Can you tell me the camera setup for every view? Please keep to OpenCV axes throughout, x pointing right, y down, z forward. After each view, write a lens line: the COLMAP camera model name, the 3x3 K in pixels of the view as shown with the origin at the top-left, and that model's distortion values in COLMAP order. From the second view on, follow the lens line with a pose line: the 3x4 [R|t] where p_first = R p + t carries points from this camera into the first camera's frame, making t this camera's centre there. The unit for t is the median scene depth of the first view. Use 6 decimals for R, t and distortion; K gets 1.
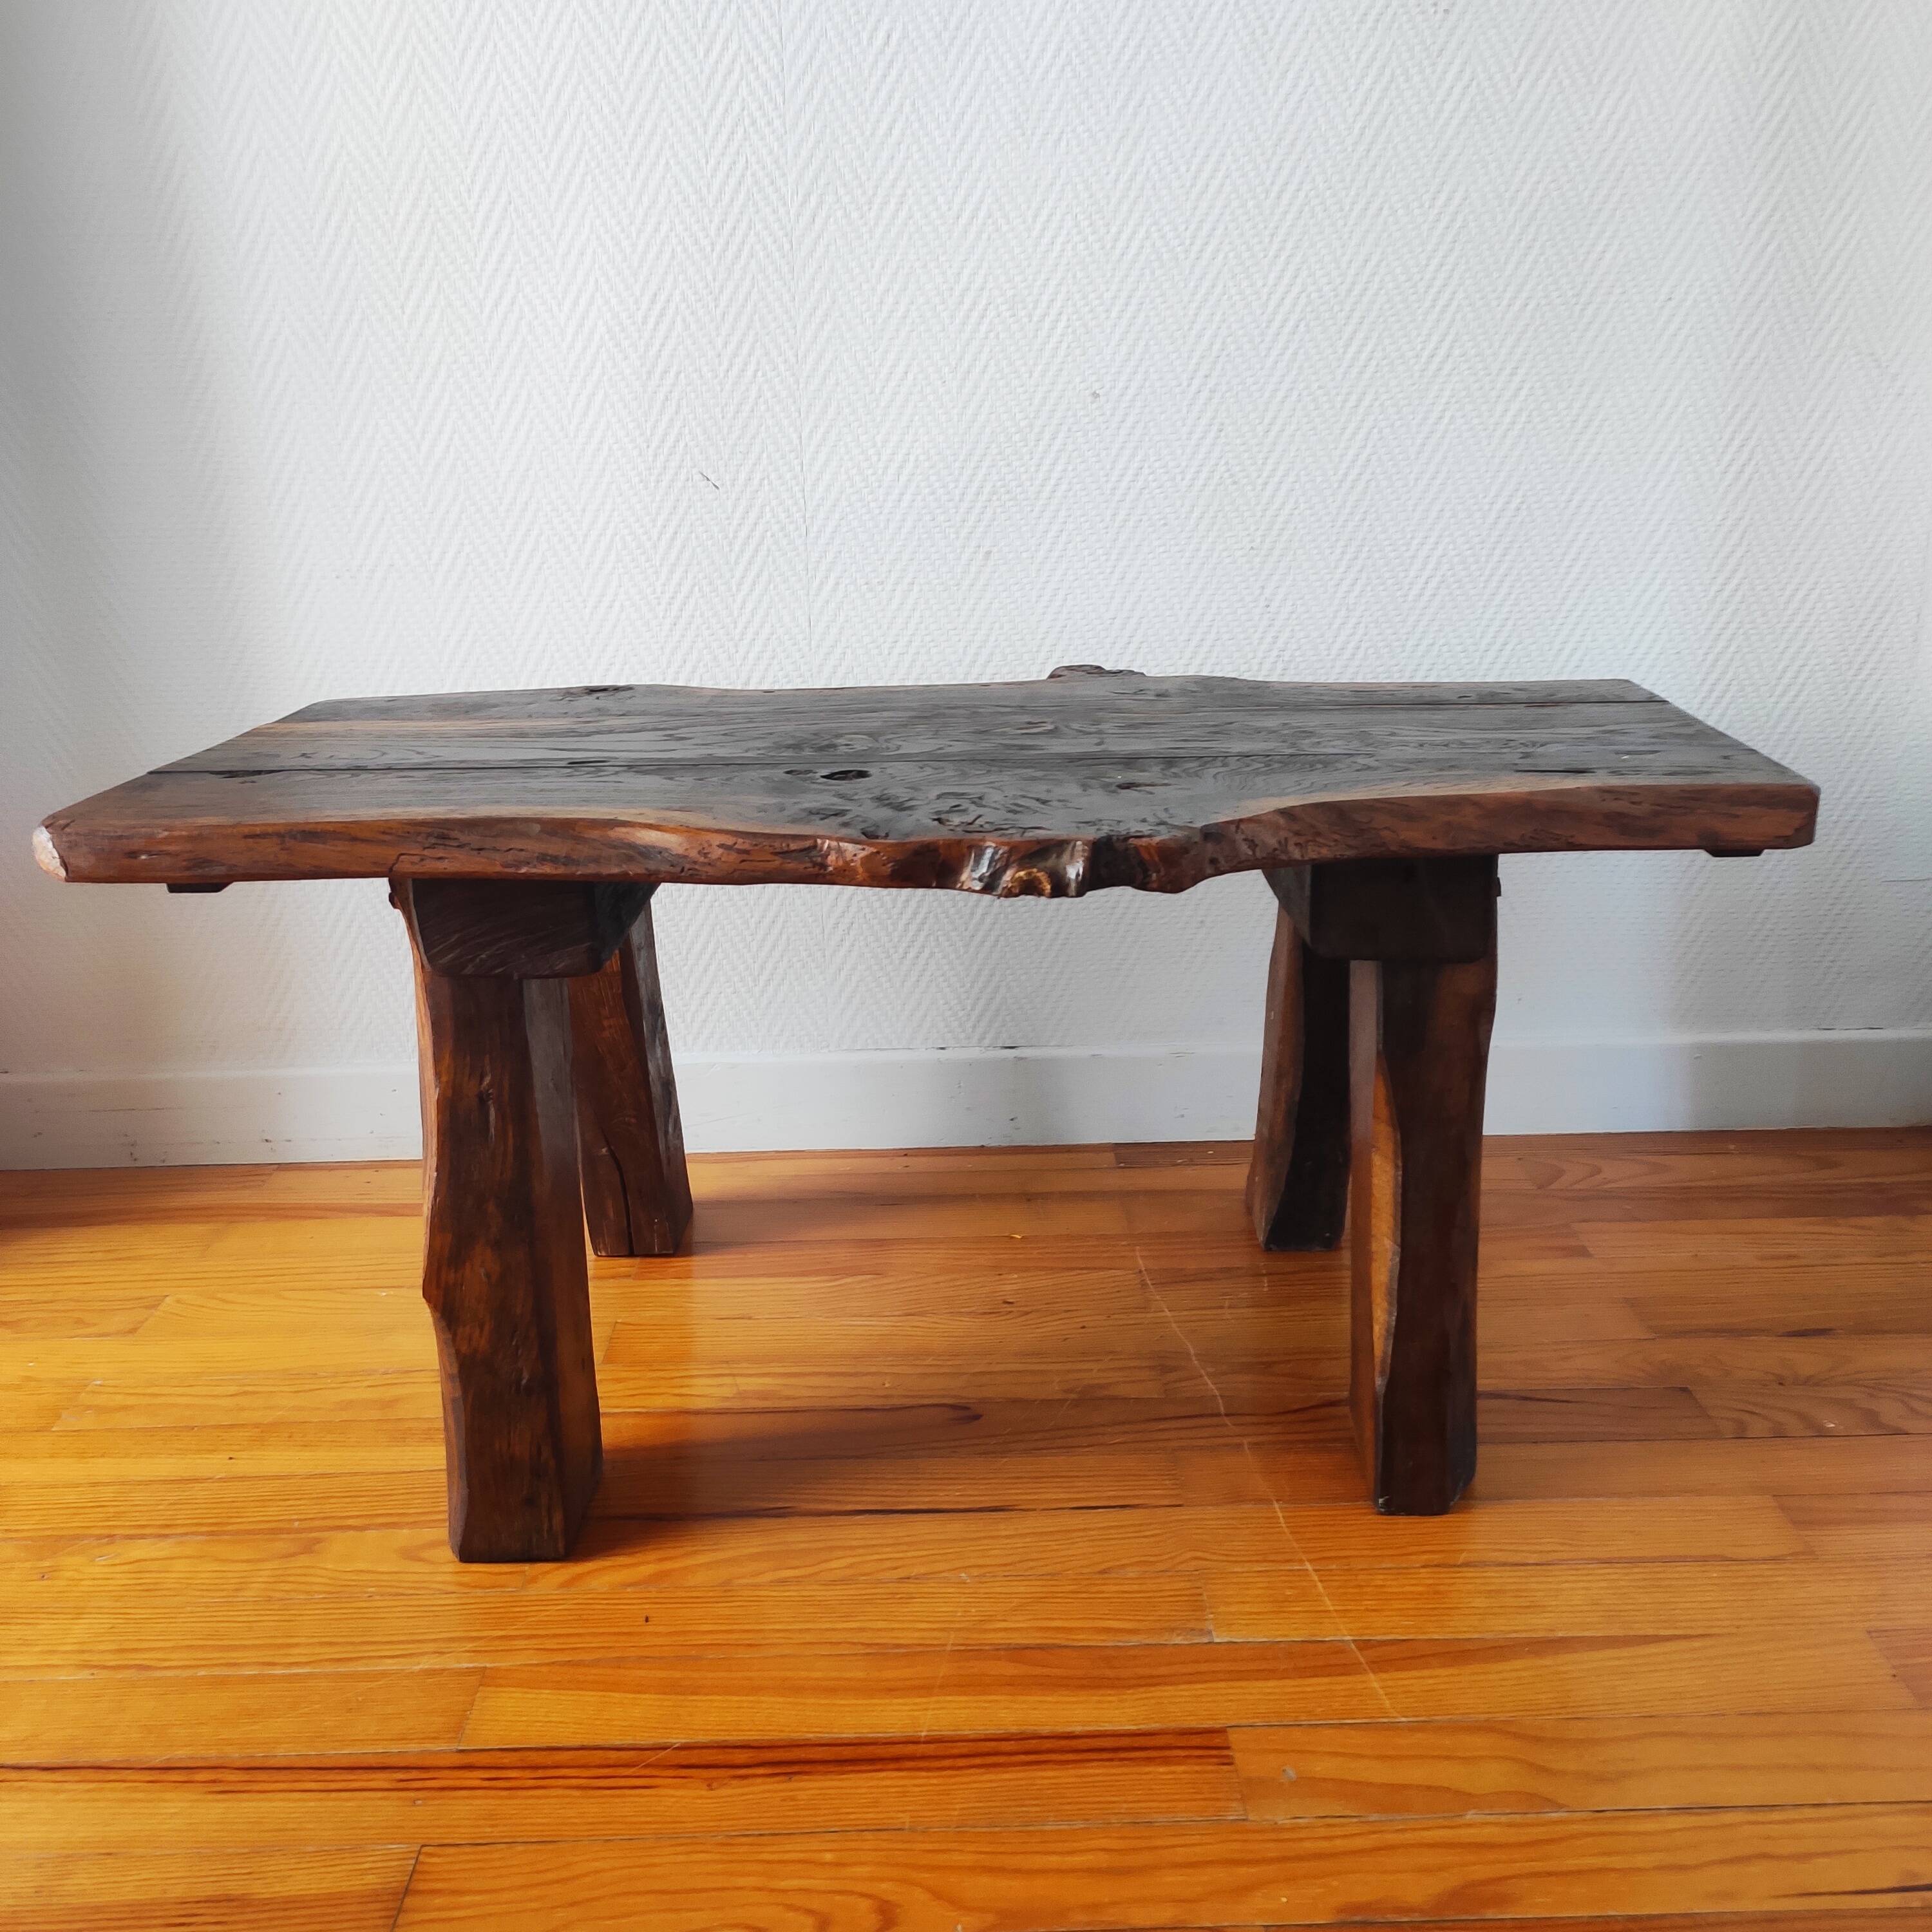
lens RADIAL K [[1913.5, 0, 984.6], [0, 1913.5, 955.6], [0, 0, 1]] dist [0.036106, 0.000000]
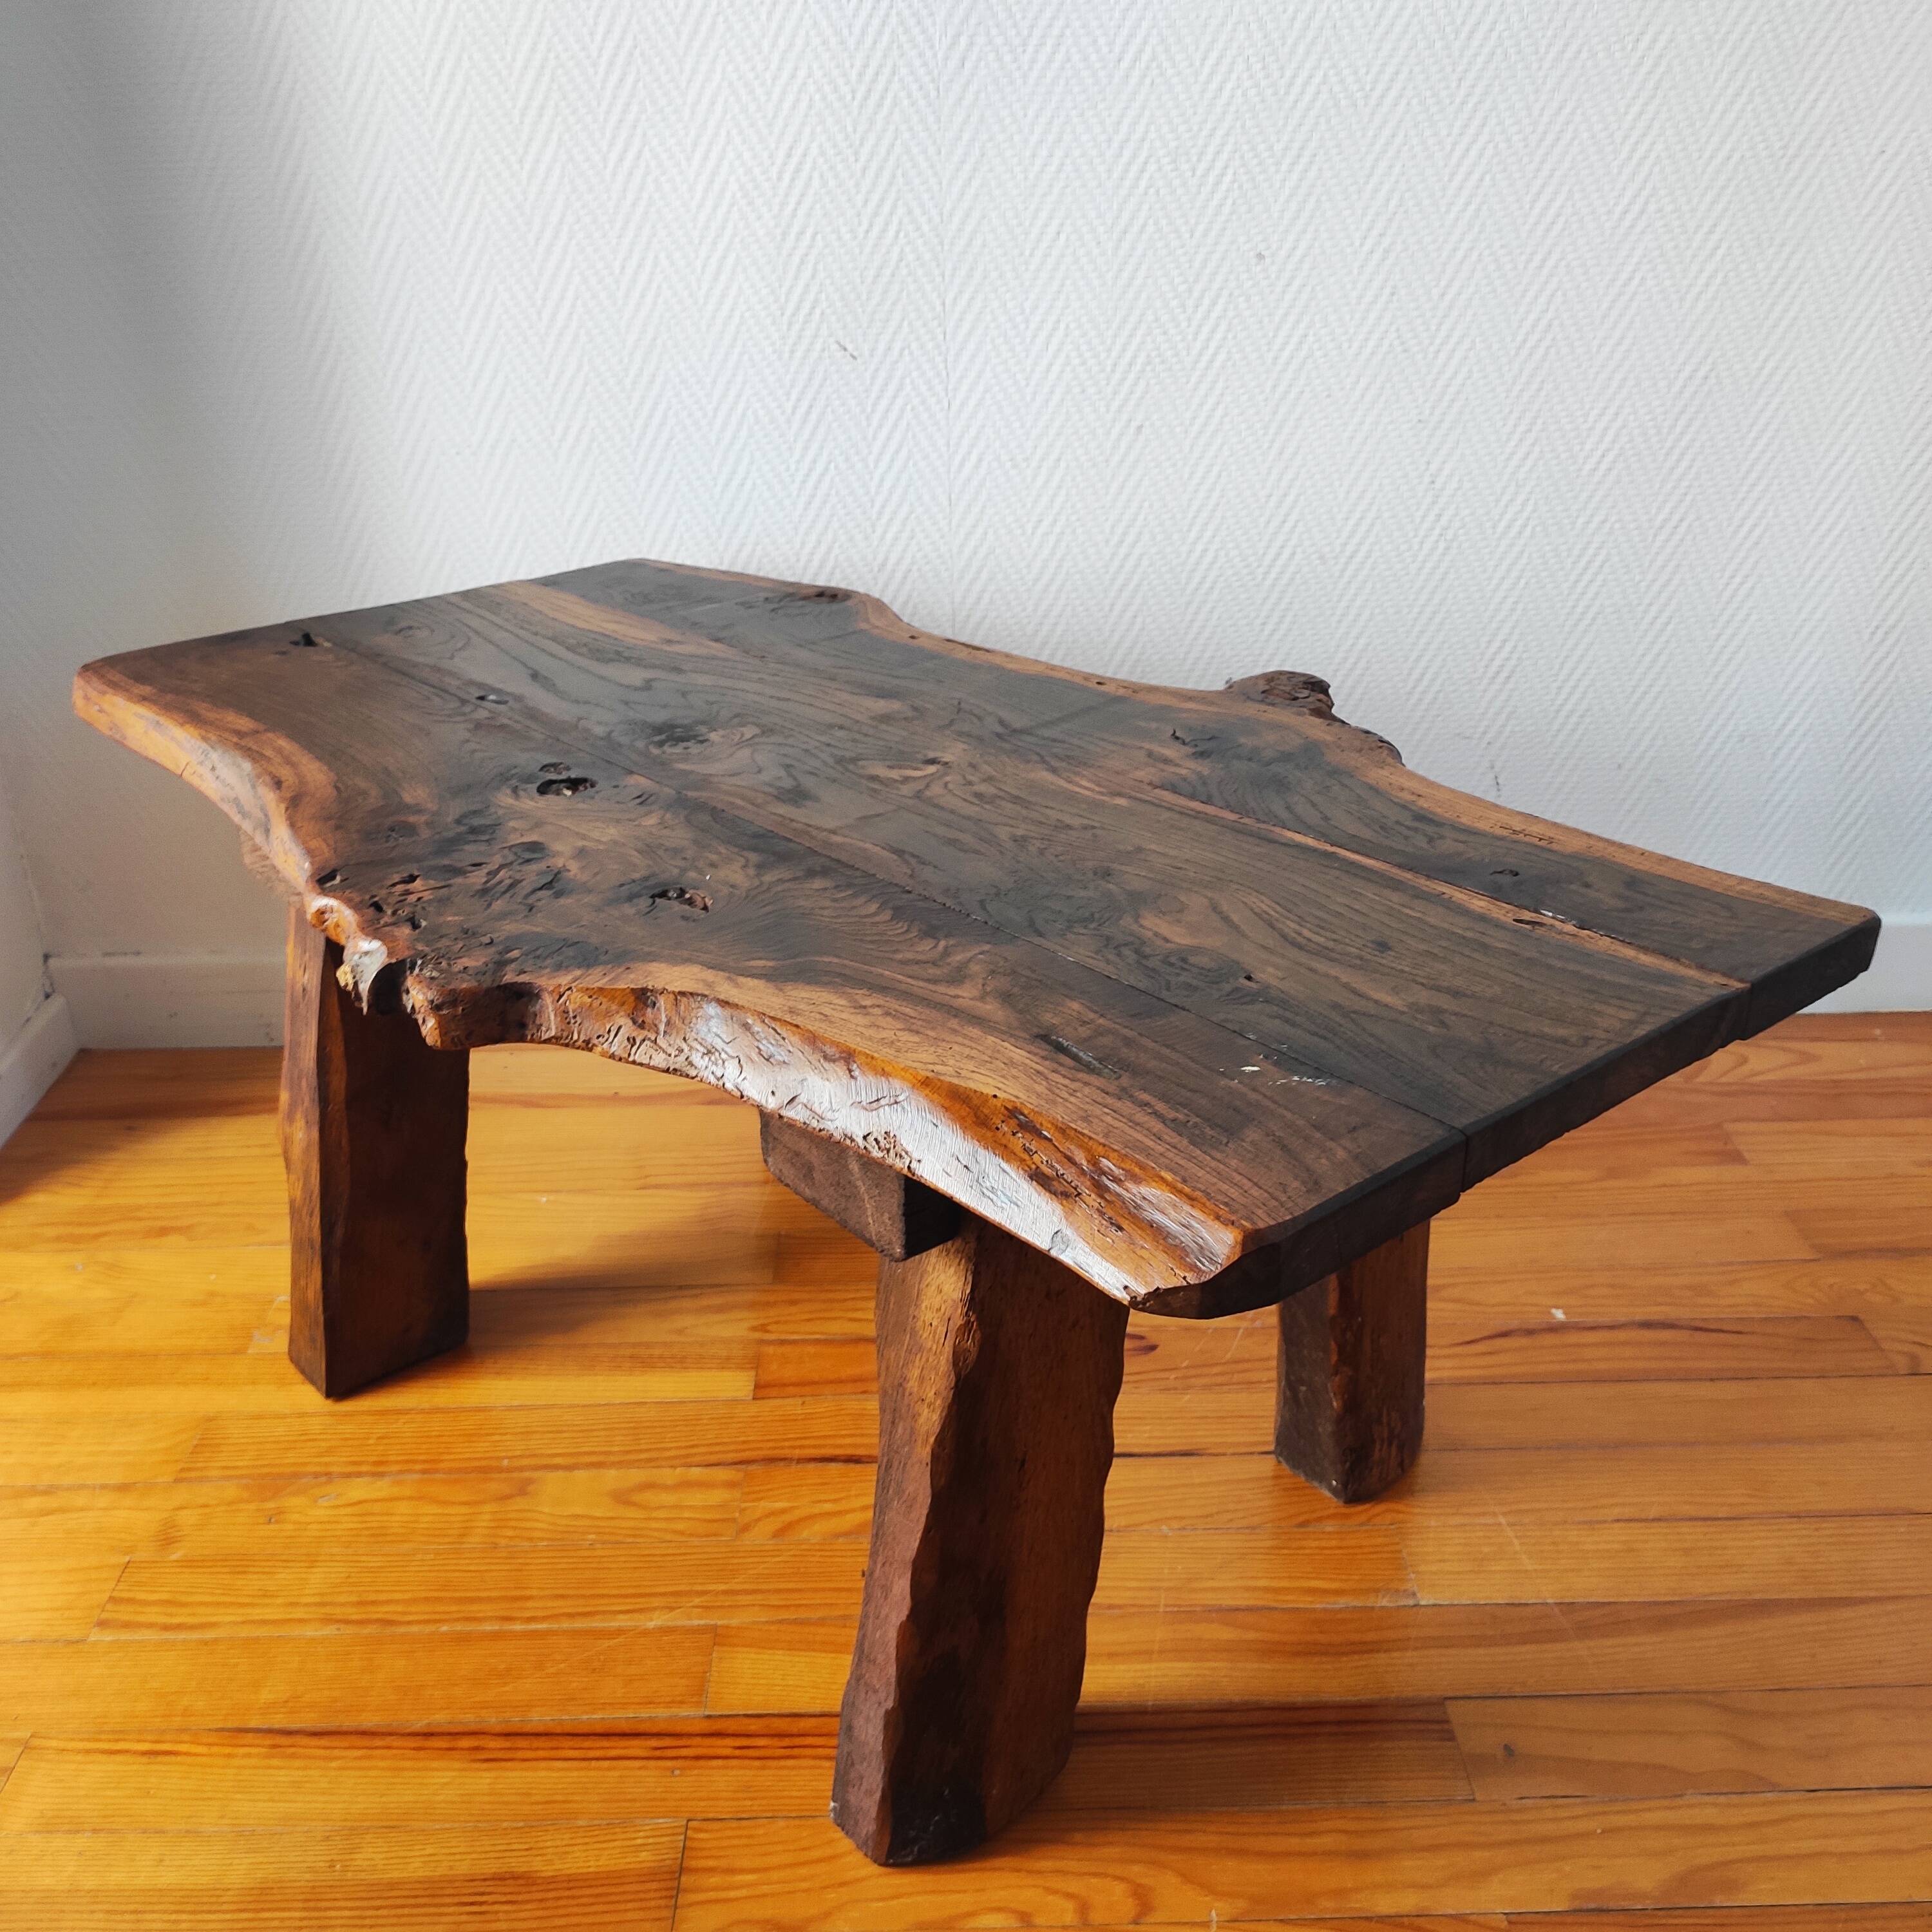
lens RADIAL K [[1913.5, 0, 975.8], [0, 1913.5, 965.0], [0, 0, 1]] dist [0.036106, 0.000000]
pose [[0.999987, 0.000405, -0.005058, -0.078445], [0.000354, 0.988810, 0.149180, -0.093555], [0.005062, -0.149180, 0.988797, 0.021791]]
